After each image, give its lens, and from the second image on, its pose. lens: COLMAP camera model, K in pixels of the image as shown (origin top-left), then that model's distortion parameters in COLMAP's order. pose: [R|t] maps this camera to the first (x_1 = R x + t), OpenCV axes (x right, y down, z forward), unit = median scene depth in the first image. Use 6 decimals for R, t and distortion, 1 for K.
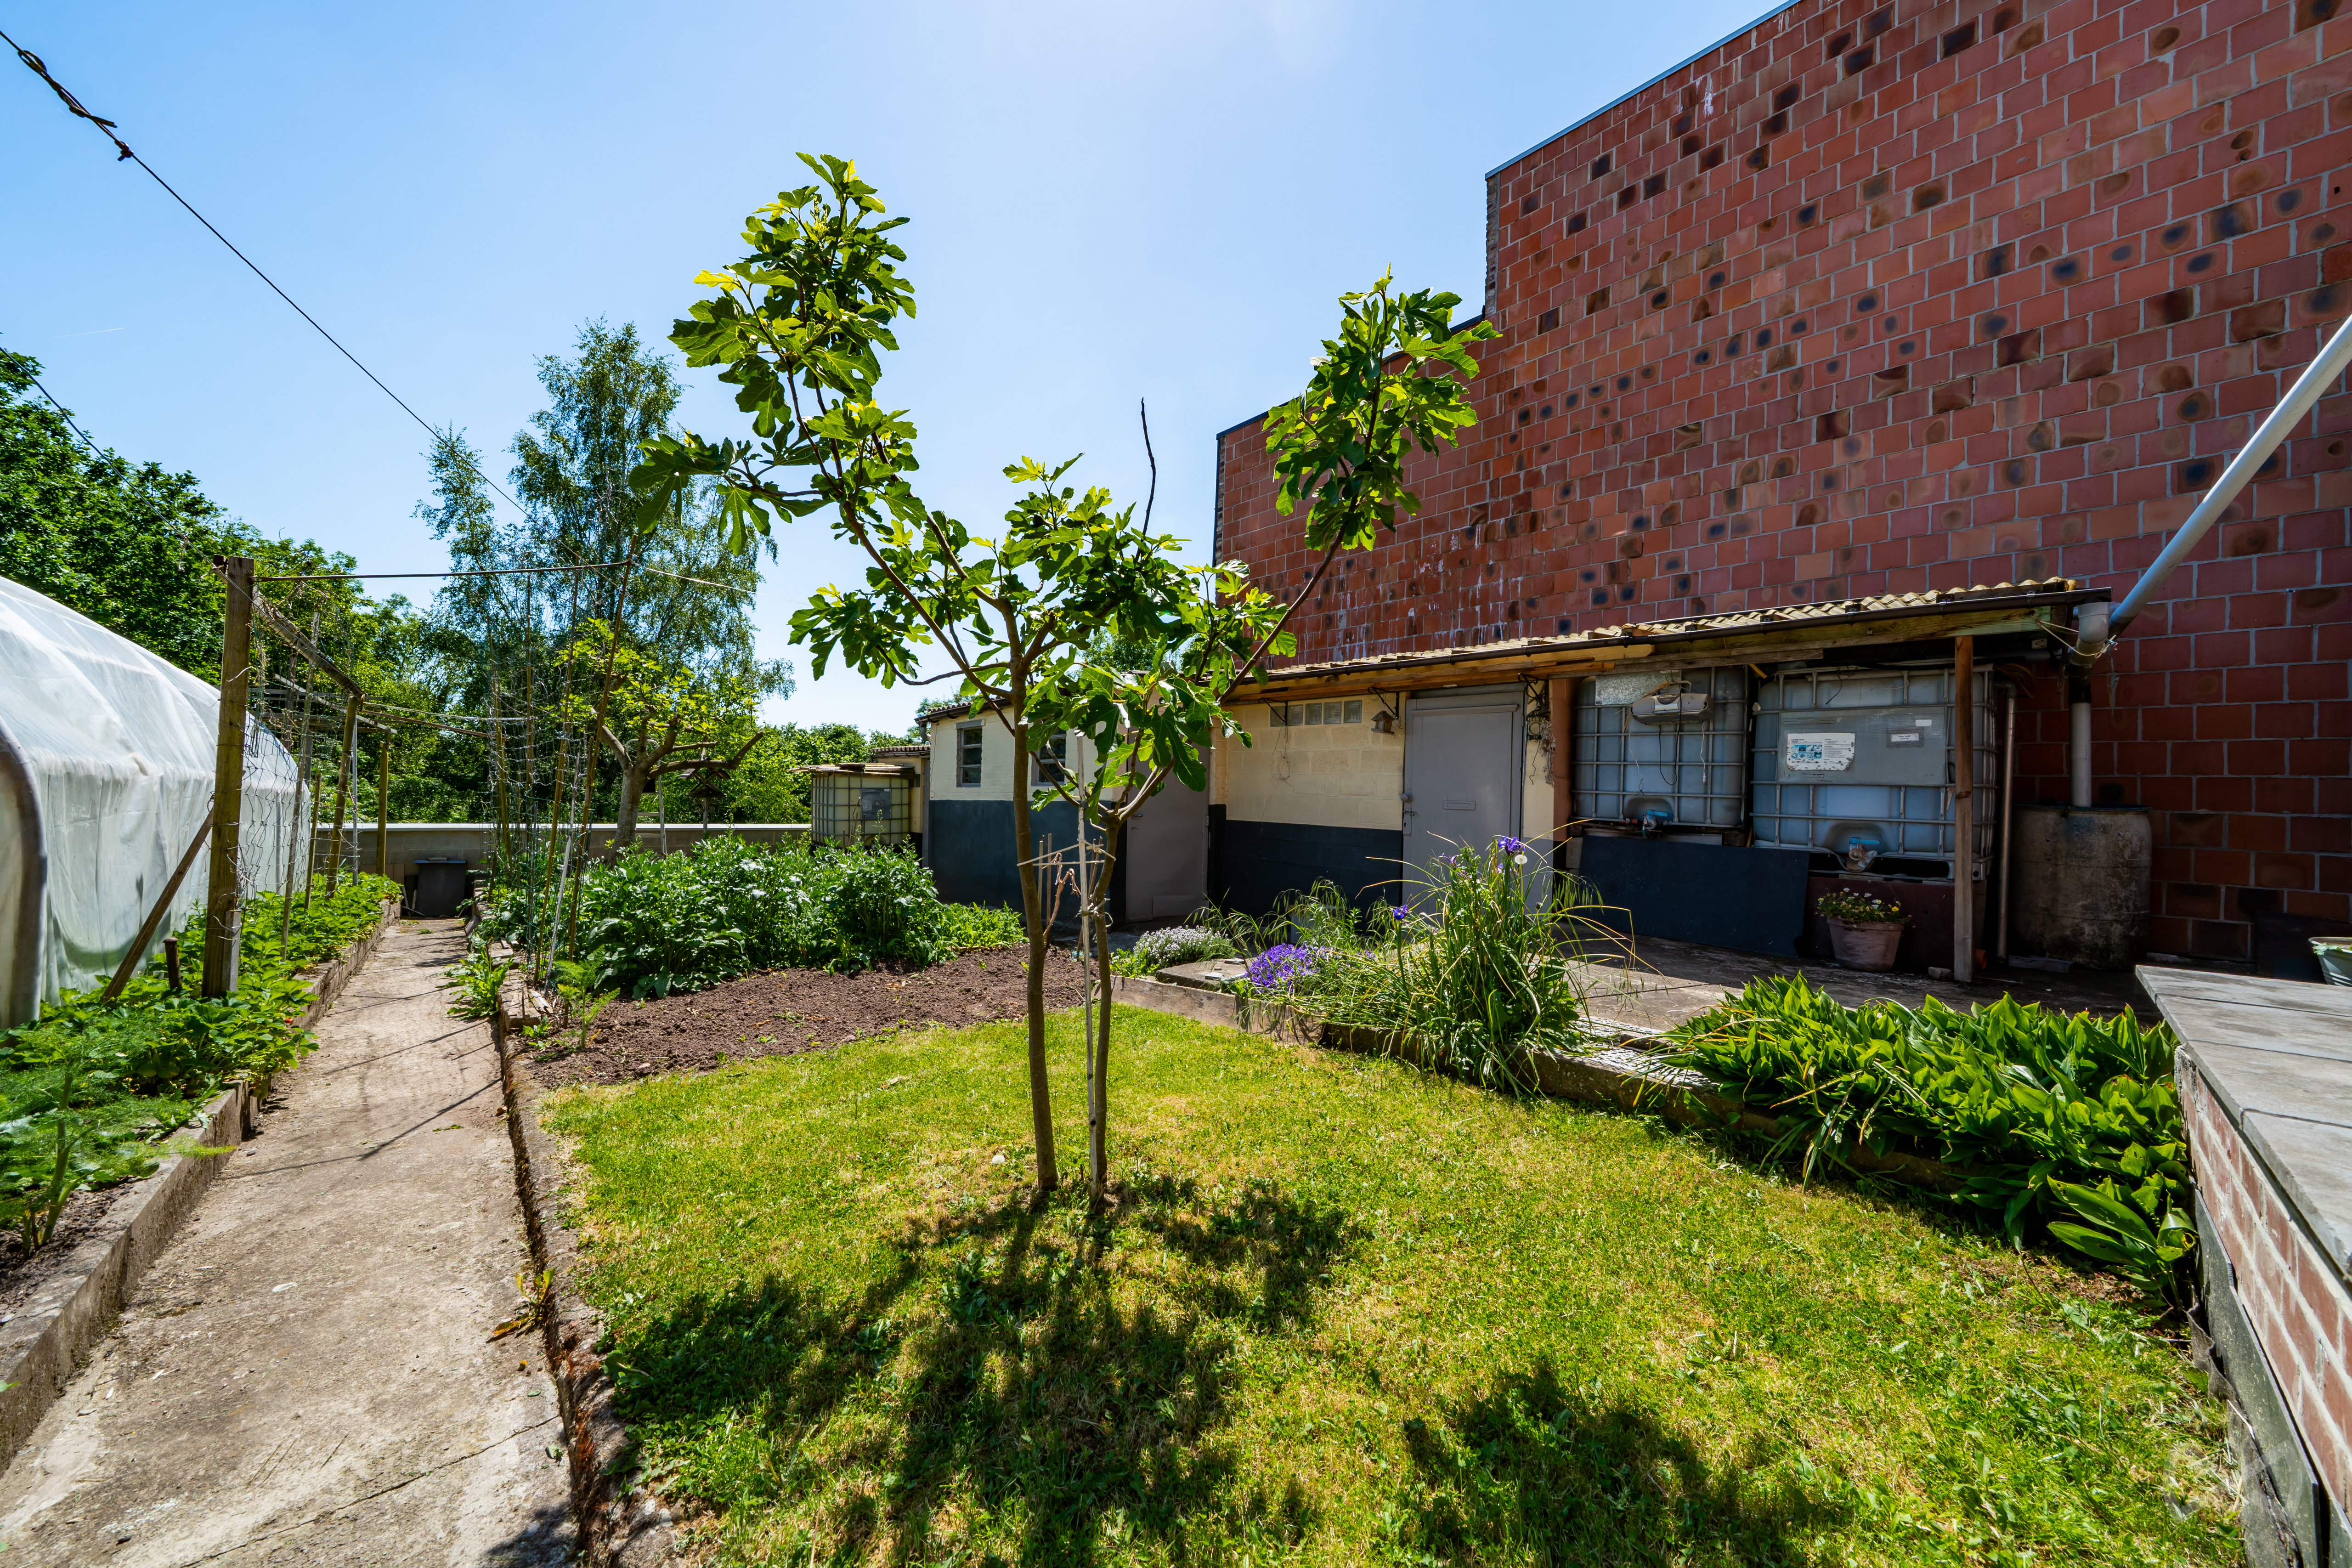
lens RADIAL K [[798.1, 0, 1159.7], [0, 798.1, 783.6], [0, 0, 1]] dist [-0.002715, -0.001596]
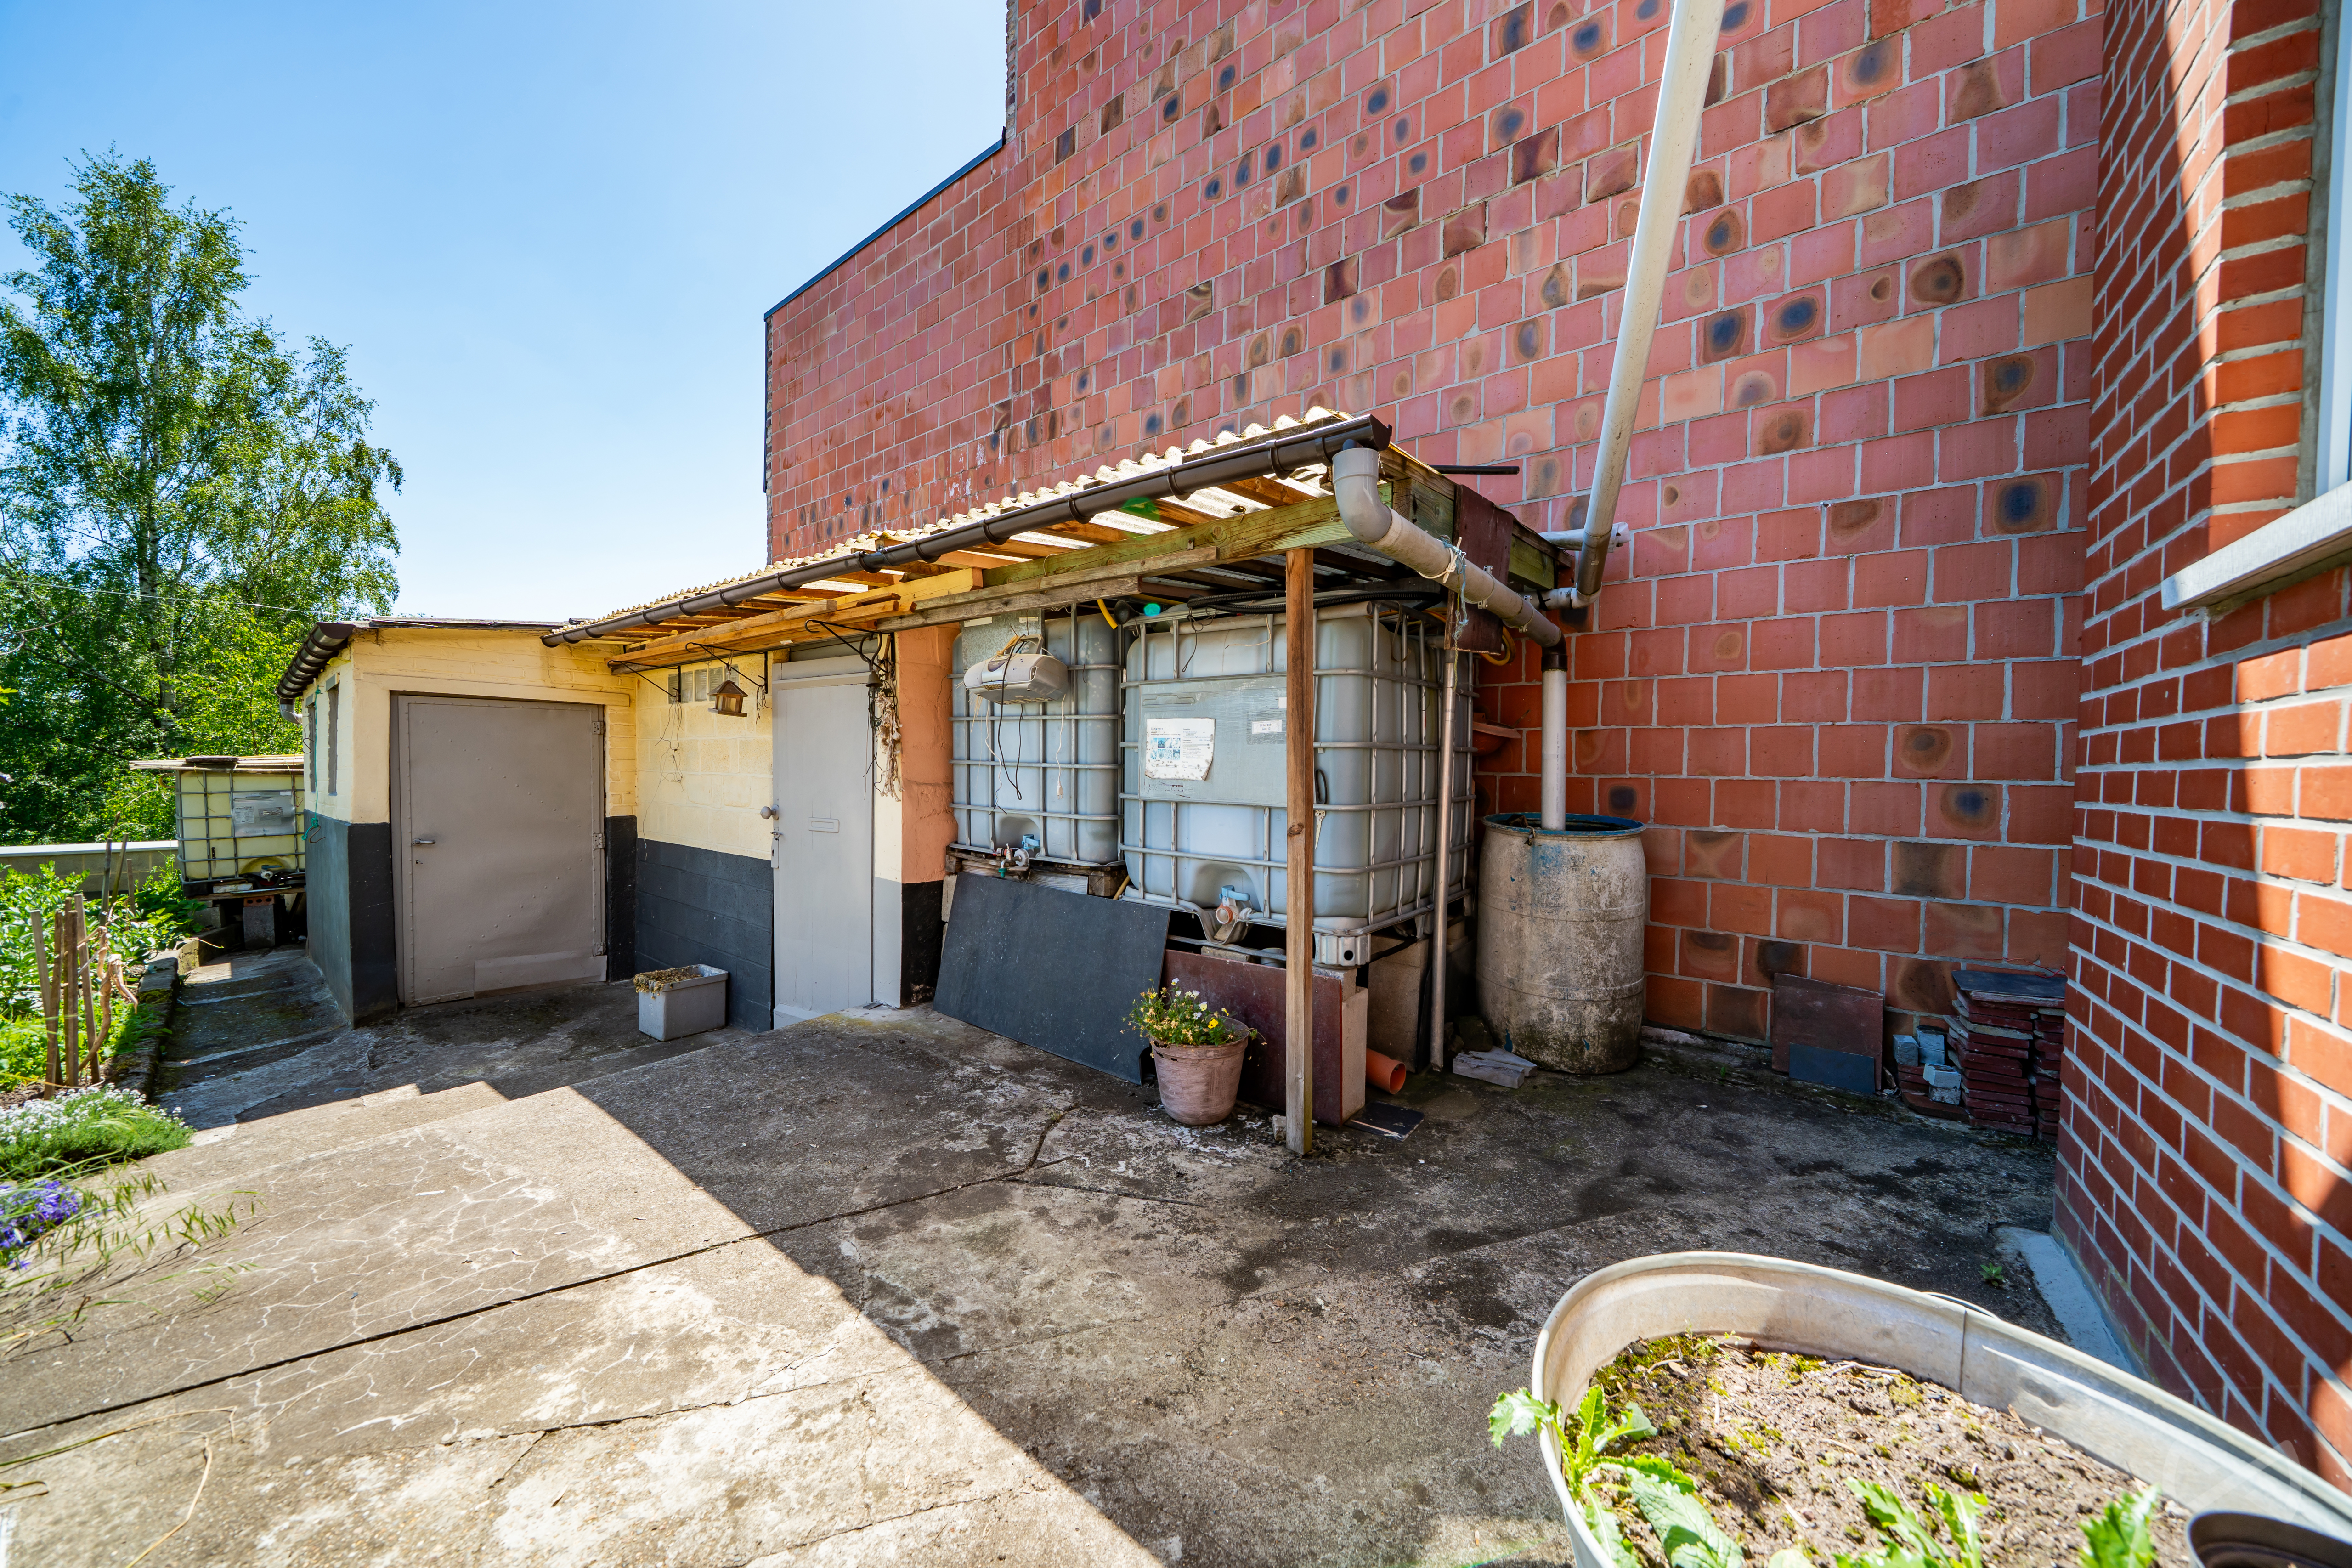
lens RADIAL K [[798.1, 0, 1171.0], [0, 798.1, 785.2], [0, 0, 1]] dist [-0.002715, -0.001596]
pose [[0.984882, -0.020415, 0.172017, 0.639711], [0.013822, 0.999126, 0.039441, -0.032851], [-0.172672, -0.036467, 0.984304, 0.349887]]
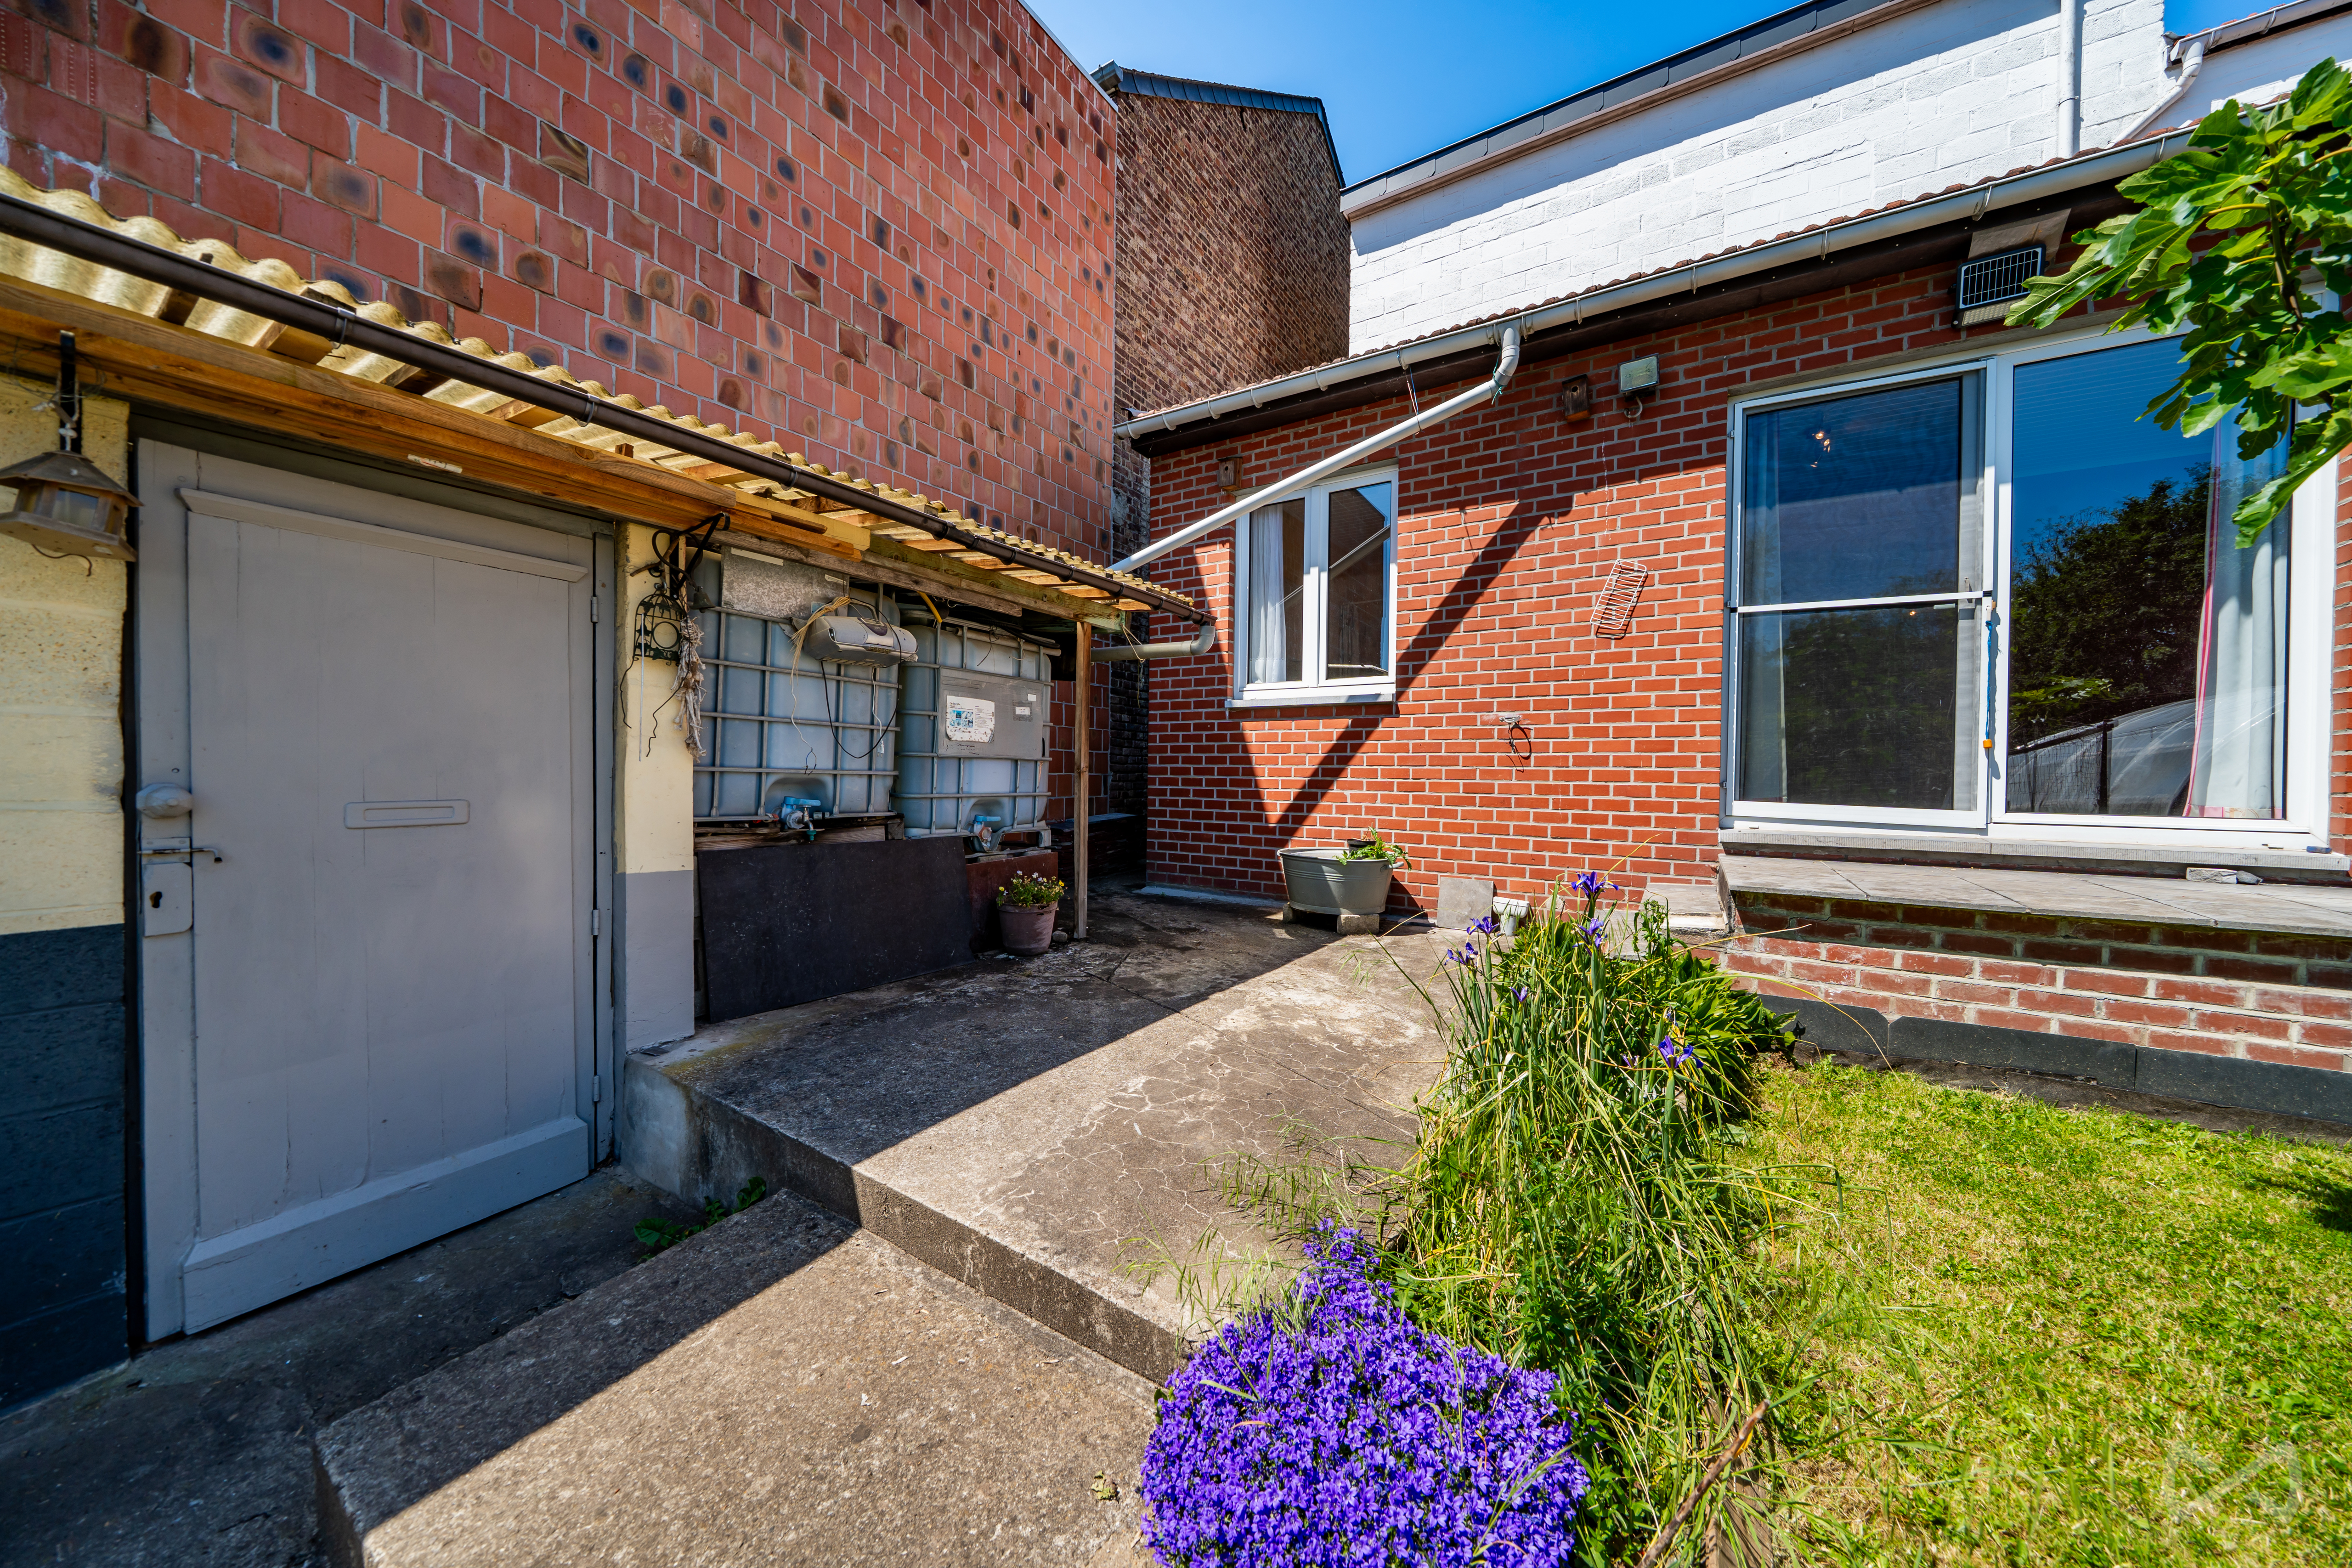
lens RADIAL K [[798.1, 0, 1200.5], [0, 798.1, 788.9], [0, 0, 1]] dist [-0.002715, -0.001596]
pose [[-0.281039, -0.053565, 0.958200, -0.068305], [-0.029907, 0.998445, 0.047043, -0.011923], [-0.959230, -0.015436, -0.282204, 0.896945]]
